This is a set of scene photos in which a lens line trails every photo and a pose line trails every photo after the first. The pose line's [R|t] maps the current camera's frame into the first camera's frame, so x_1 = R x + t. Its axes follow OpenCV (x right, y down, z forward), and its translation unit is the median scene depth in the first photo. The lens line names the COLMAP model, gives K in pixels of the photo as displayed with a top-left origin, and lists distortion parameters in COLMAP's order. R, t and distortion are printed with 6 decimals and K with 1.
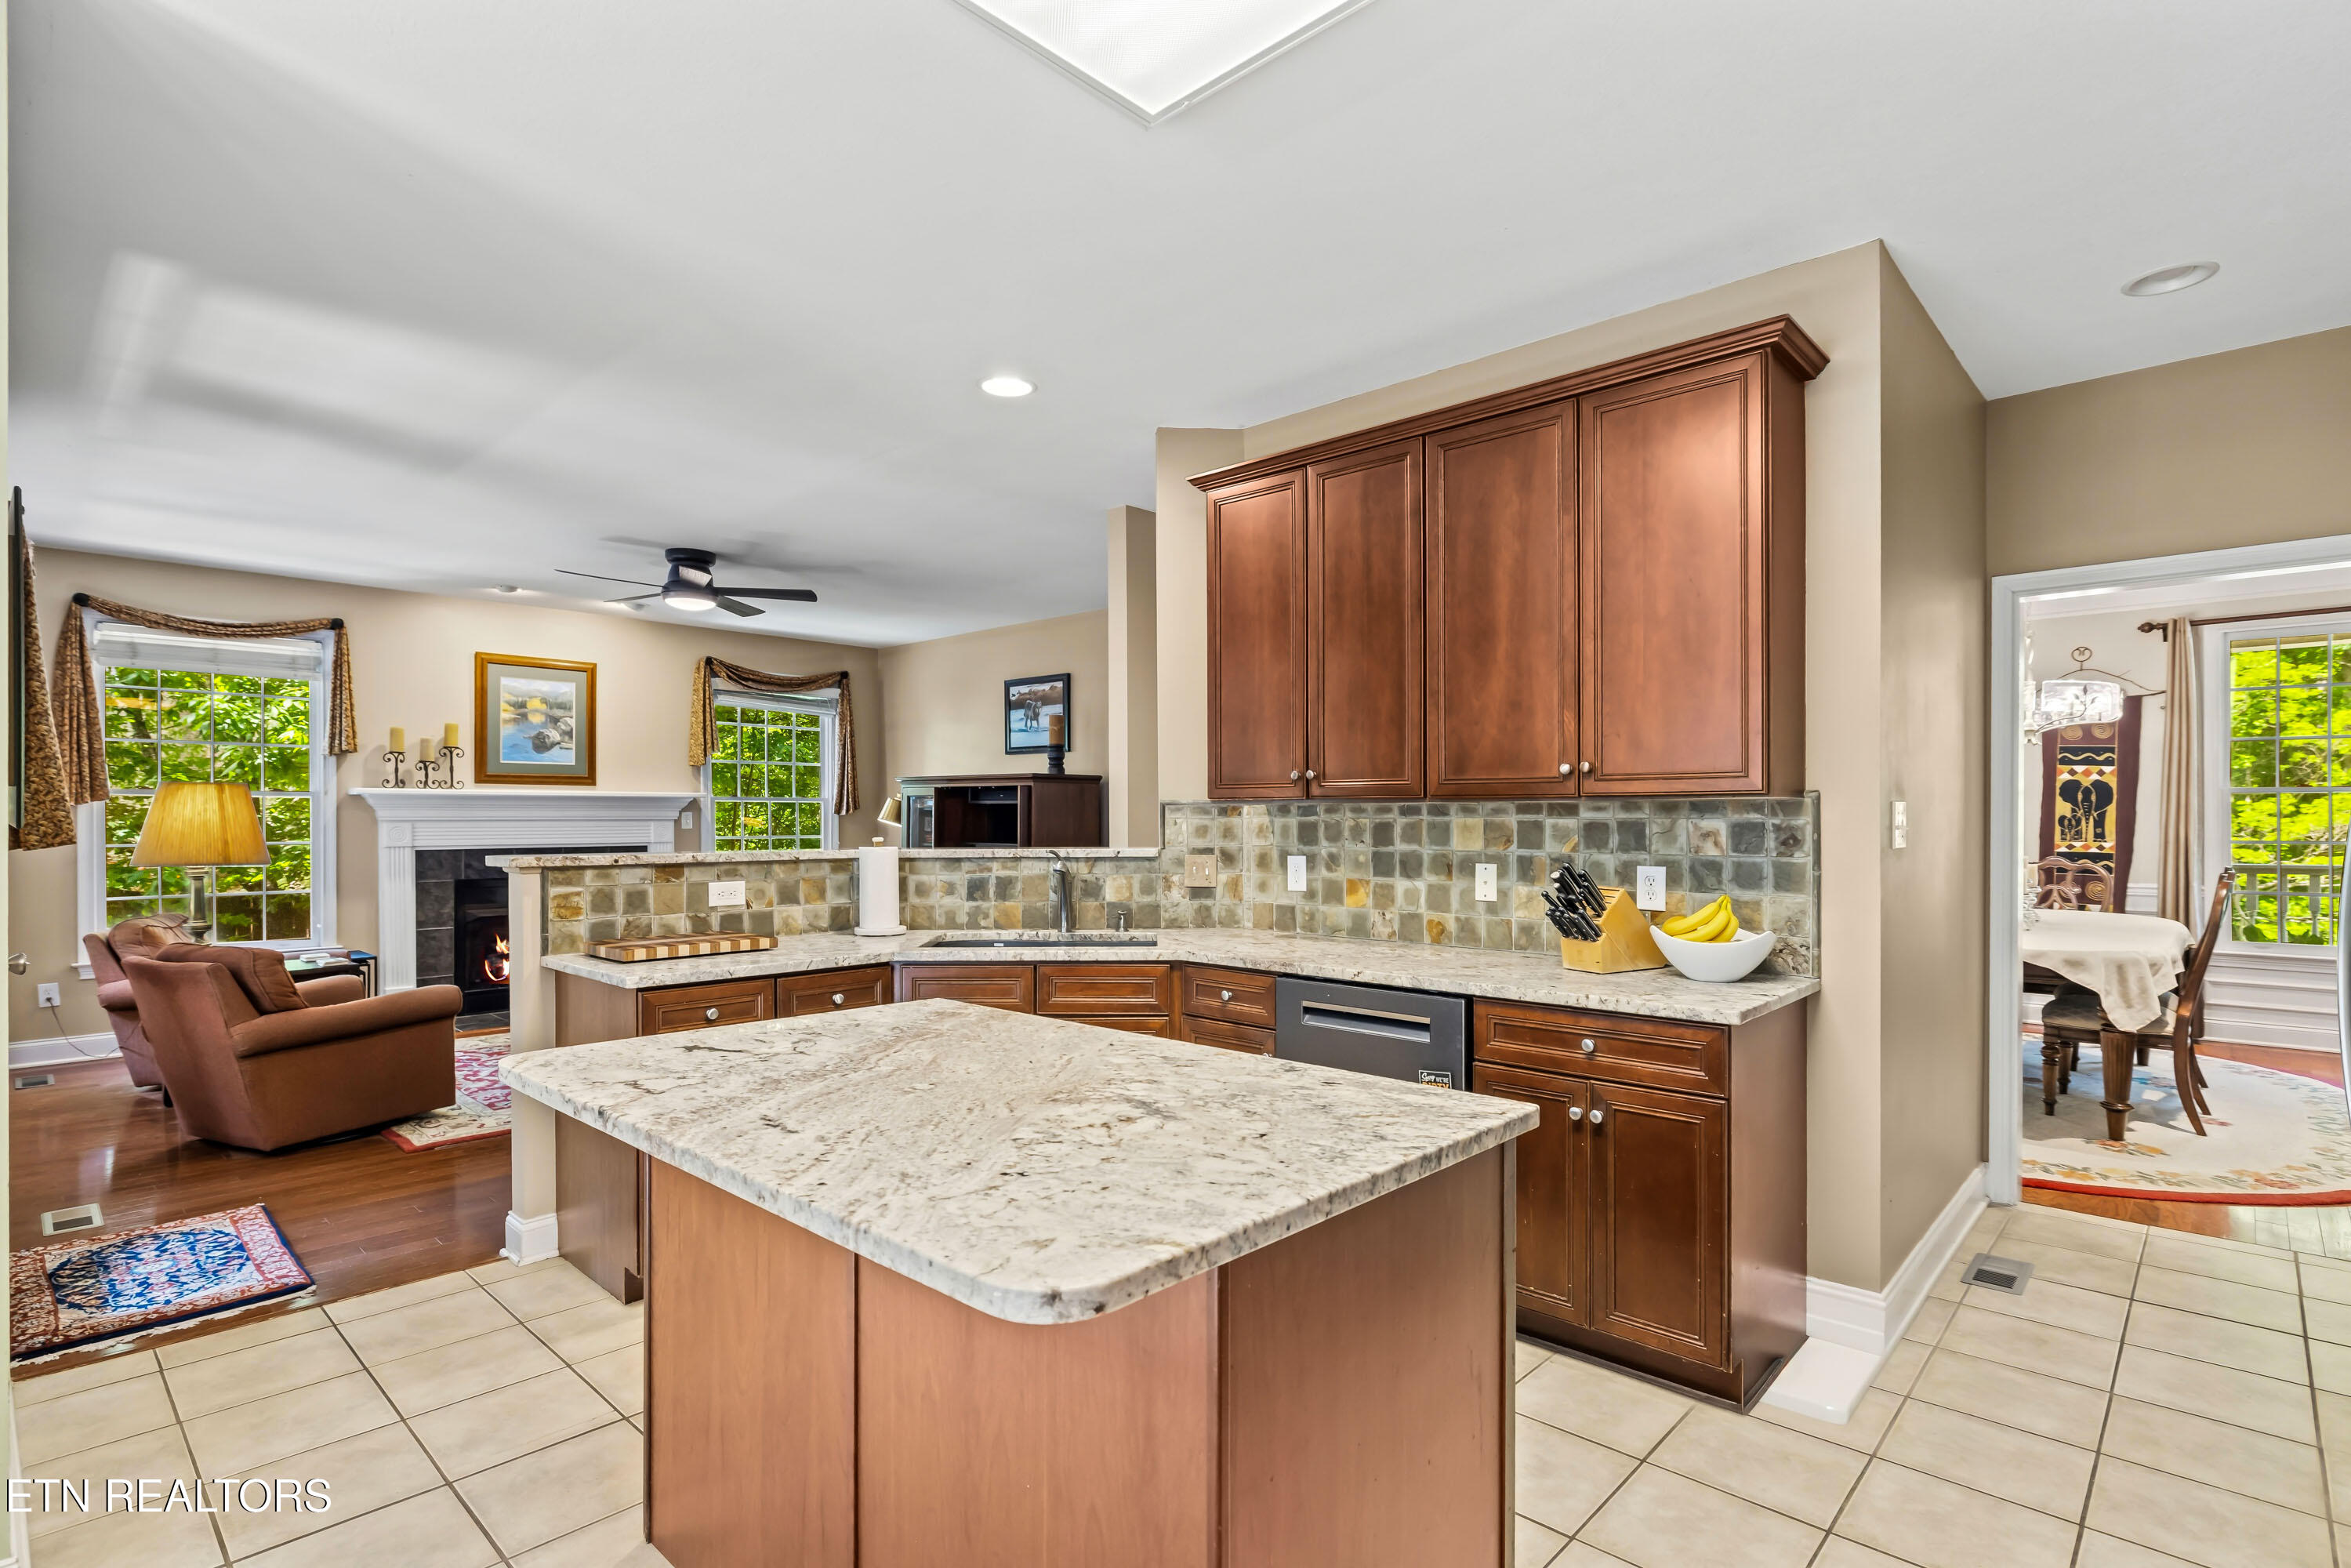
lens RADIAL K [[1141.9, 0, 1175.7], [0, 1141.9, 815.6], [0, 0, 1]] dist [-0.002874, -0.000961]
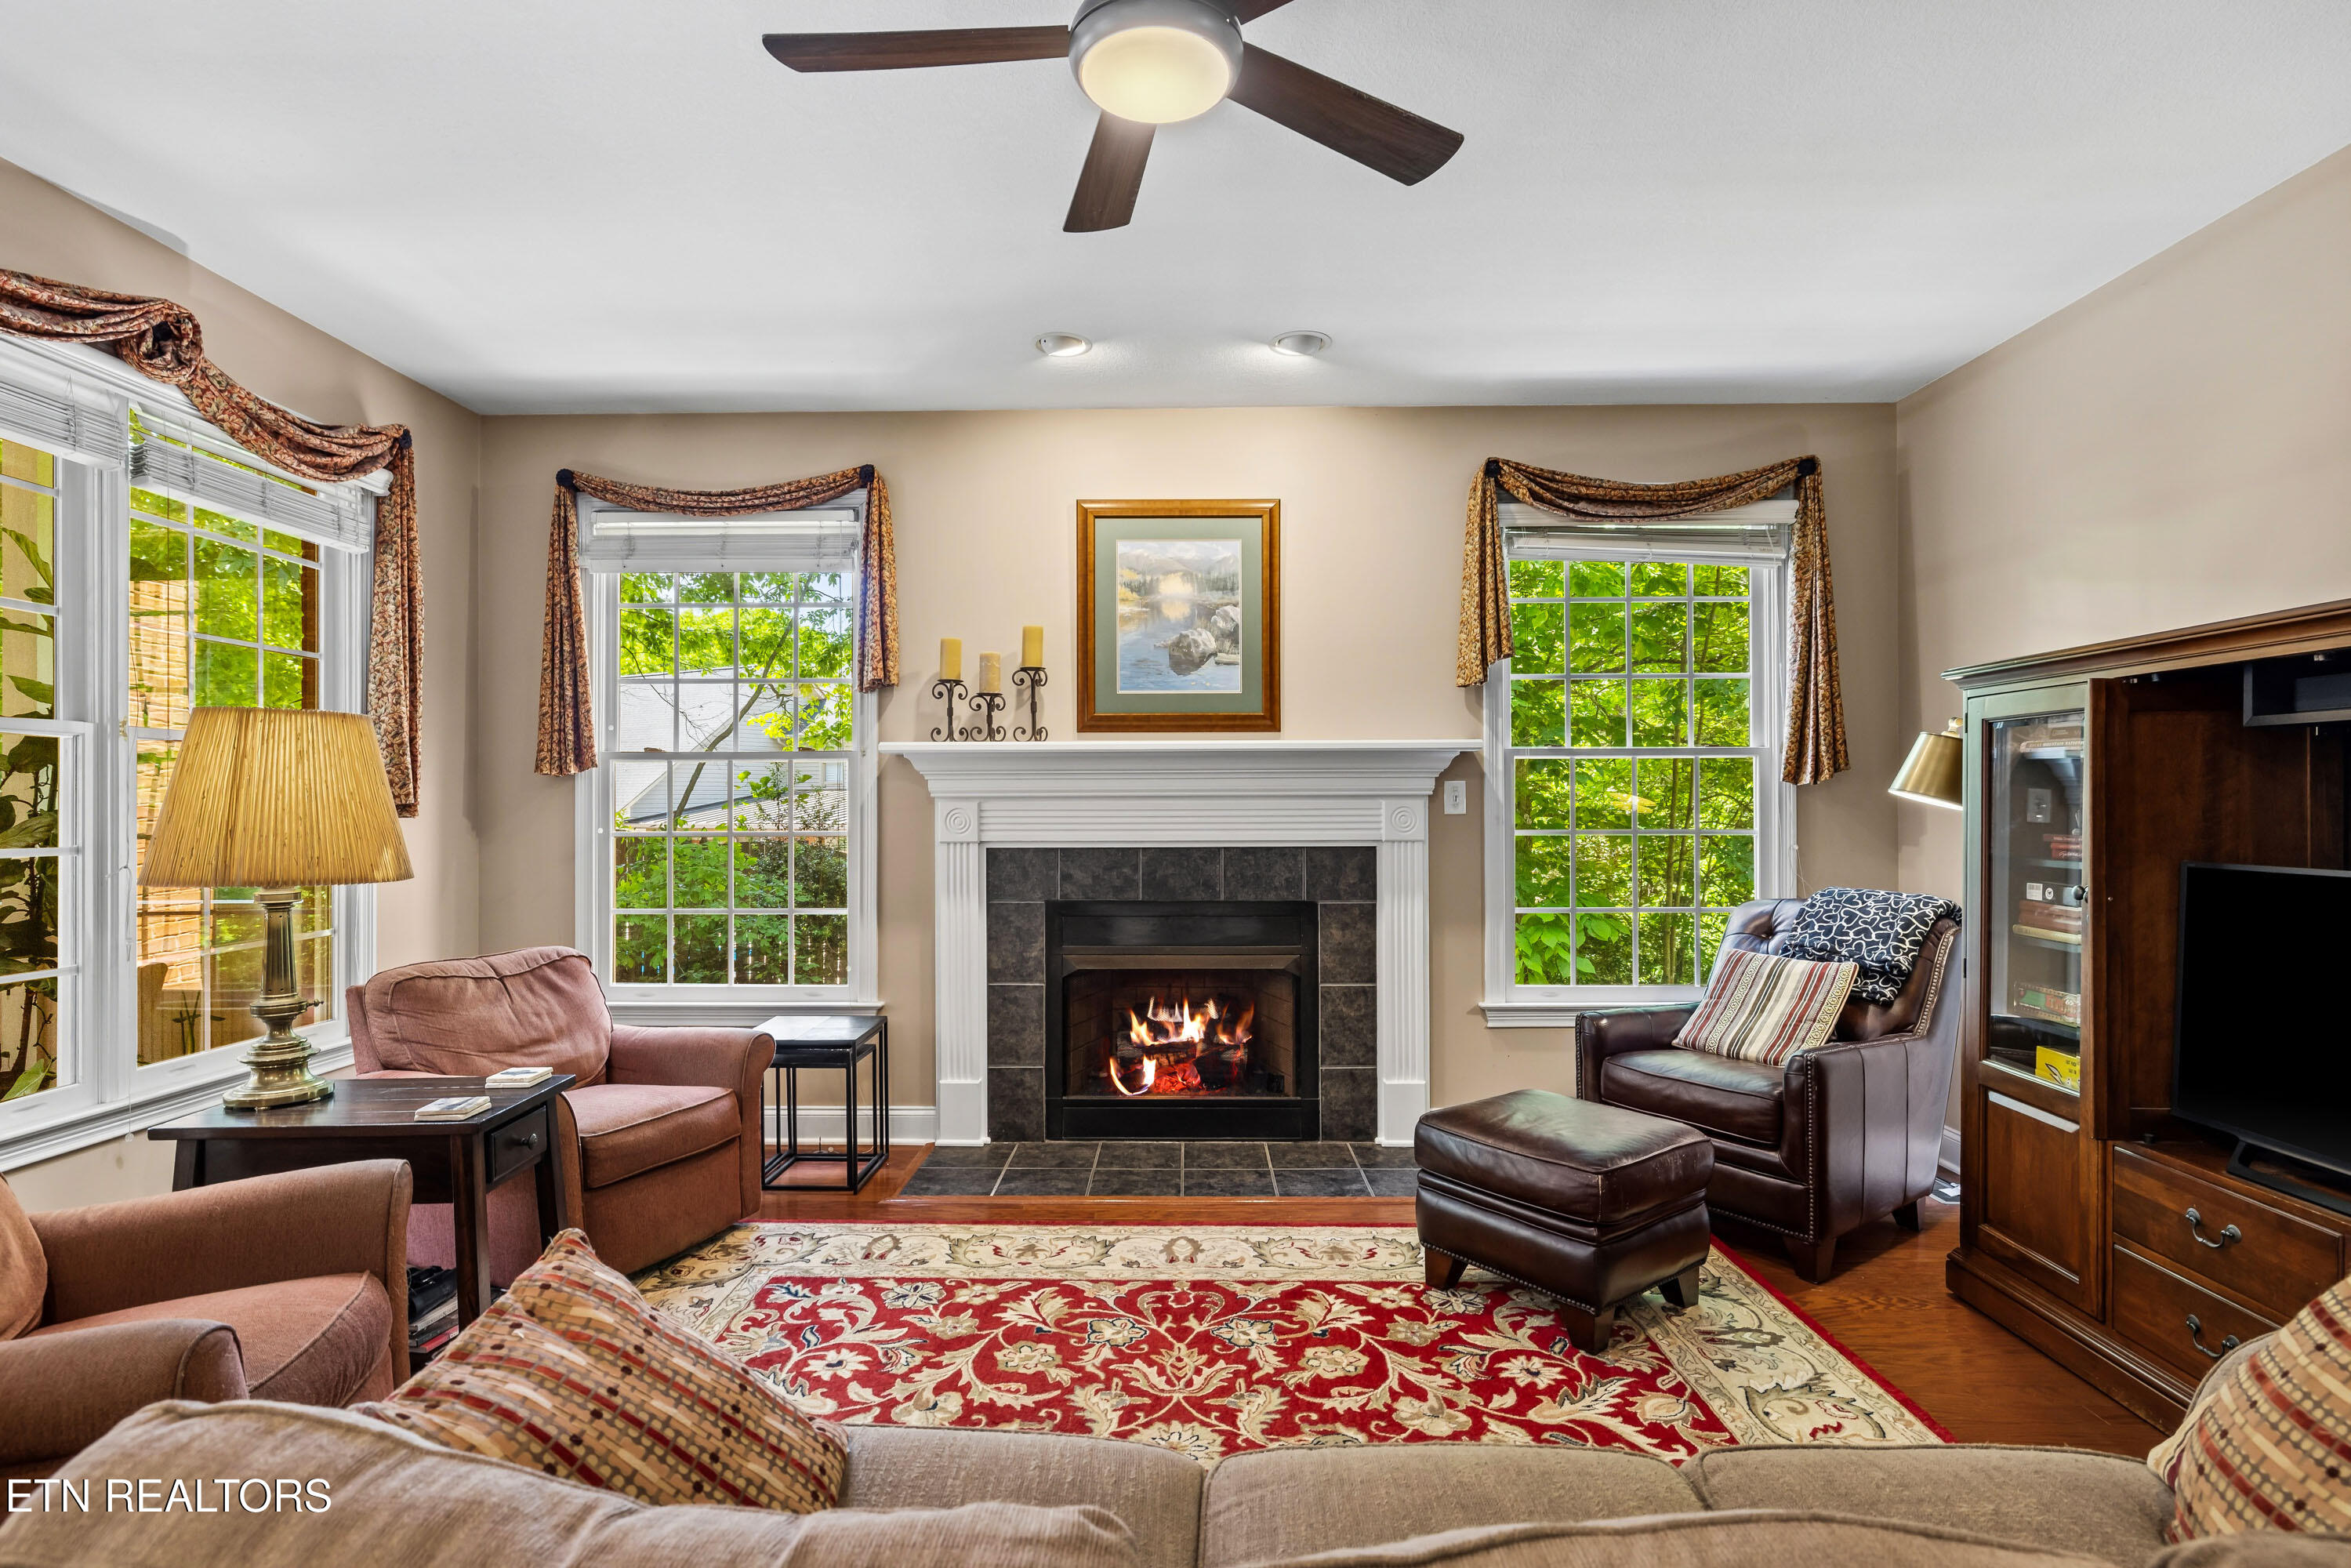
lens RADIAL K [[1149.7, 0, 1171.6], [0, 1149.7, 799.1], [0, 0, 1]] dist [-0.004621, 0.000839]
pose [[0.669495, -0.005827, -0.742794, -0.314469], [0.003193, 0.999983, -0.004966, 0.016004], [0.742810, 0.000953, 0.669502, 1.296572]]
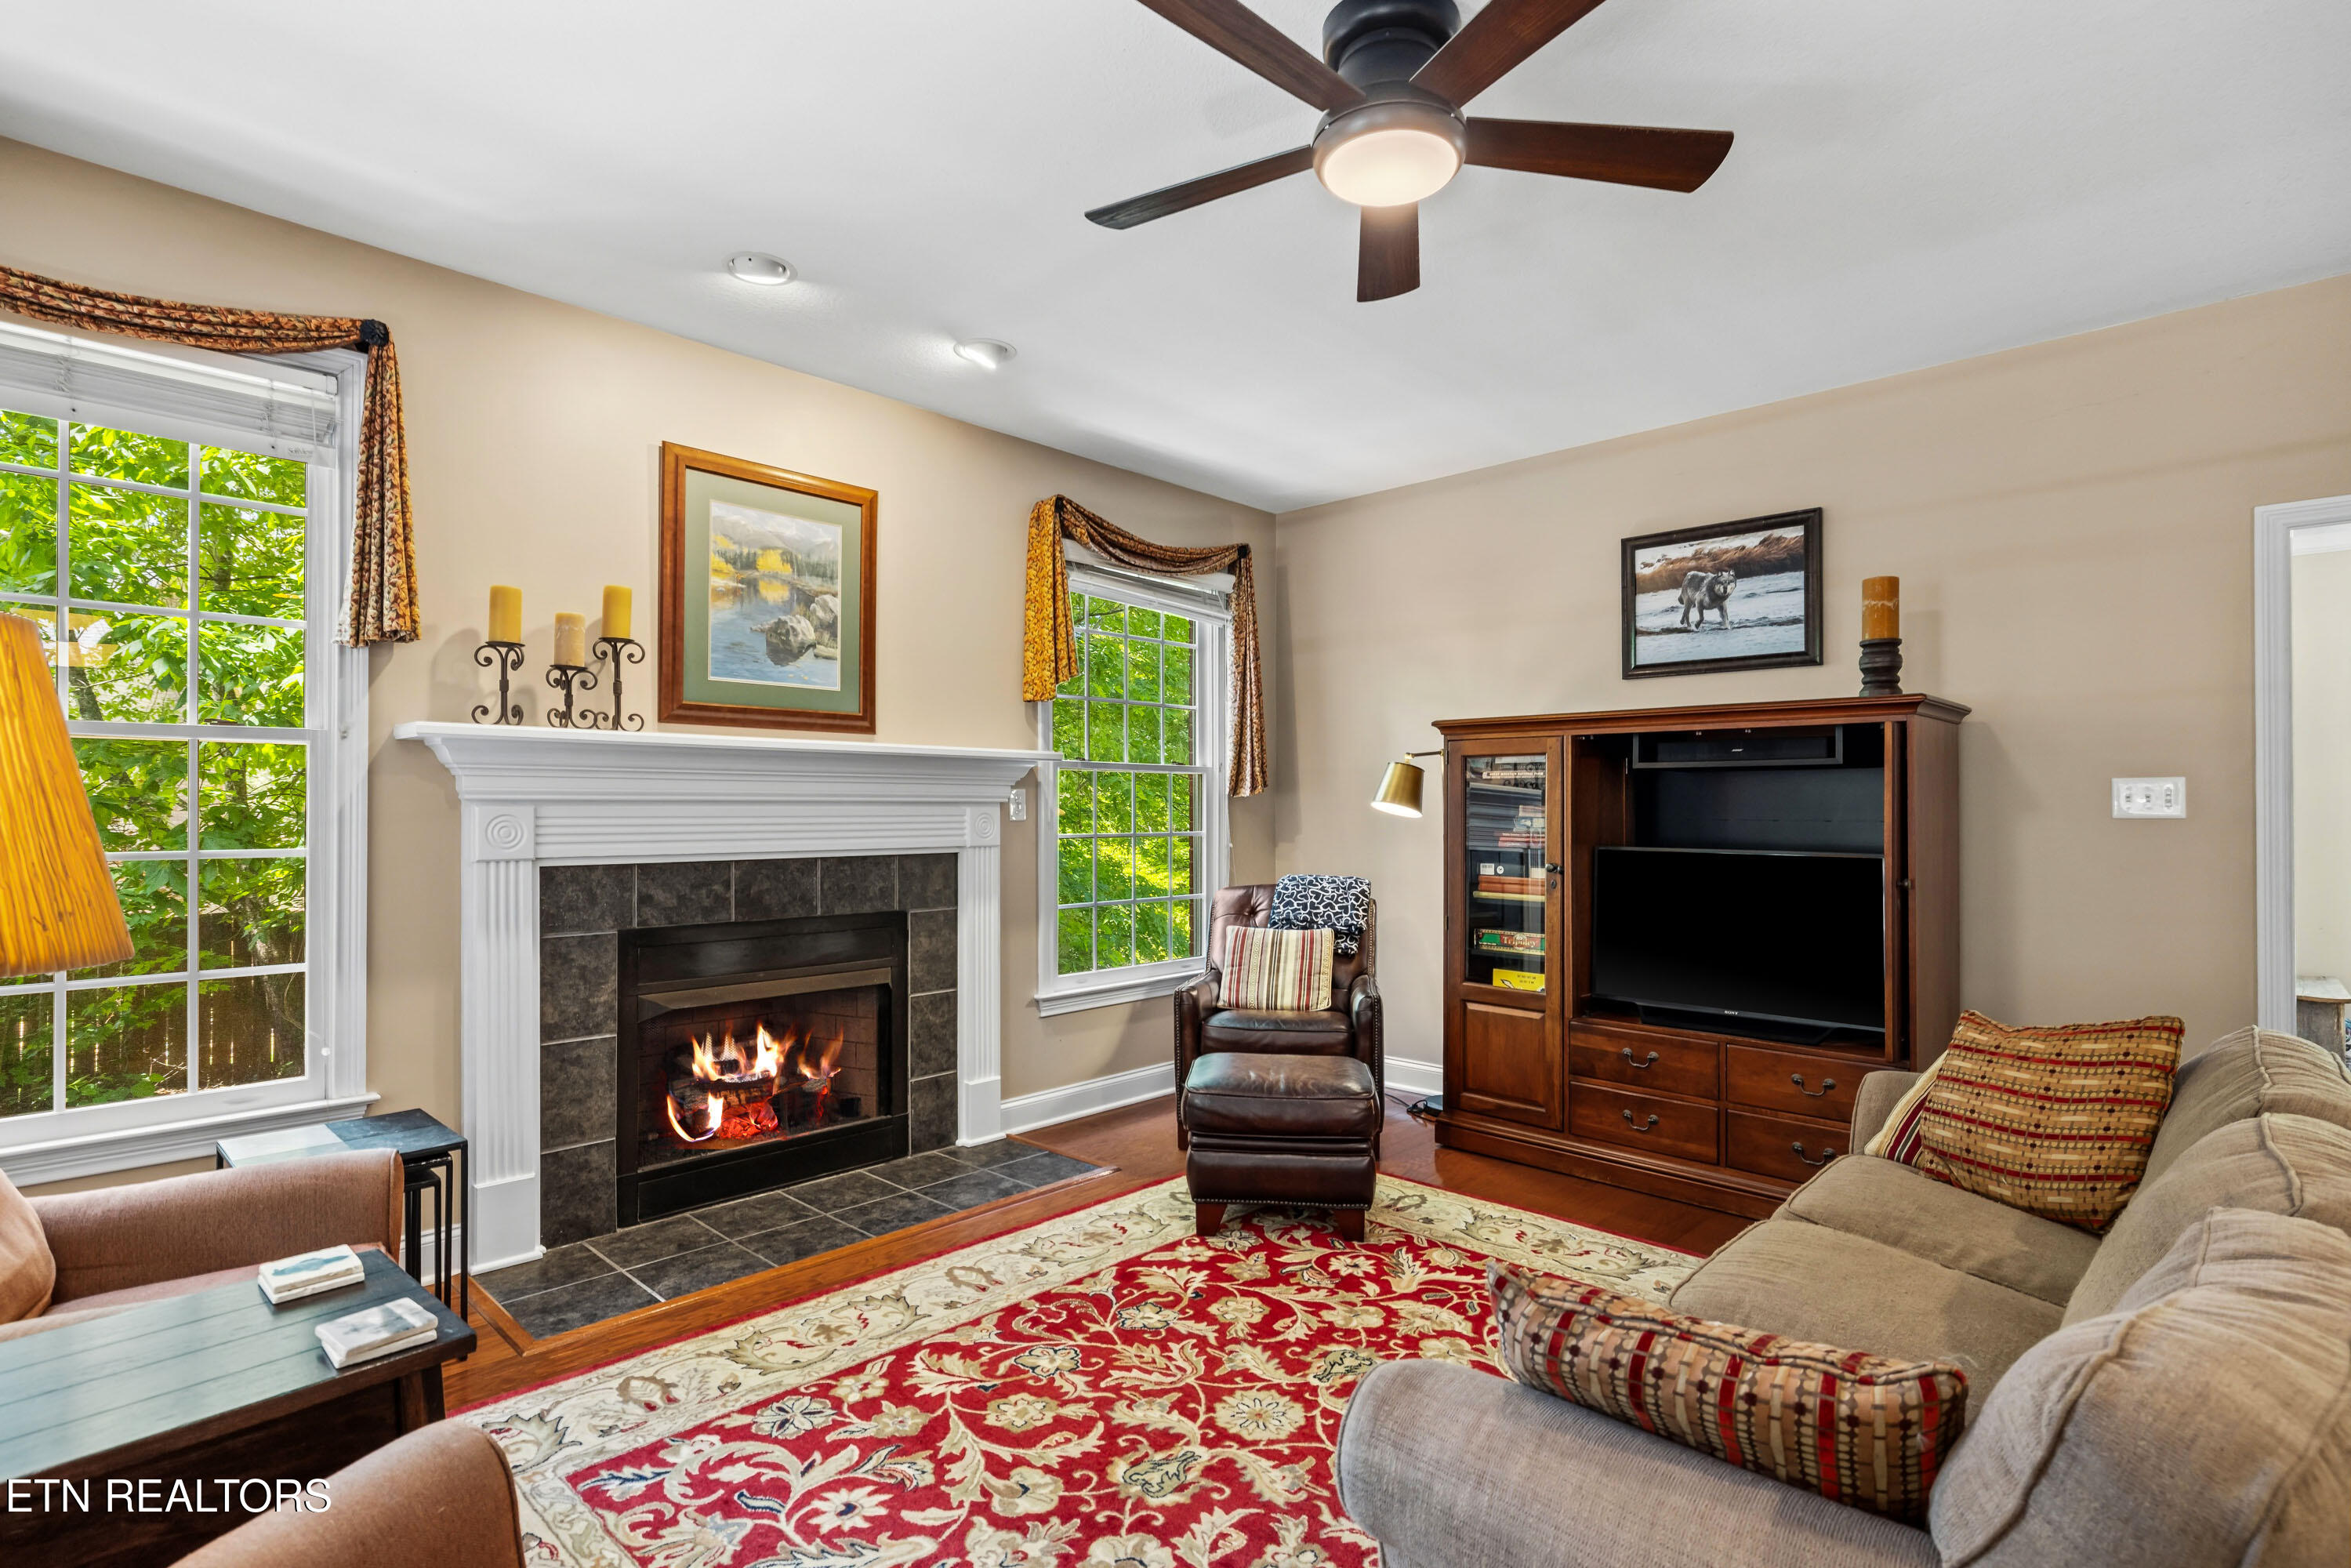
lens RADIAL K [[1149.7, 0, 1171.6], [0, 1149.7, 799.1], [0, 0, 1]] dist [-0.004621, 0.000839]
pose [[0.999929, 0.000347, -0.011871, -0.793851], [-0.000454, 0.999959, -0.009036, 0.014646], [0.011867, 0.009040, 0.999889, 1.059089]]
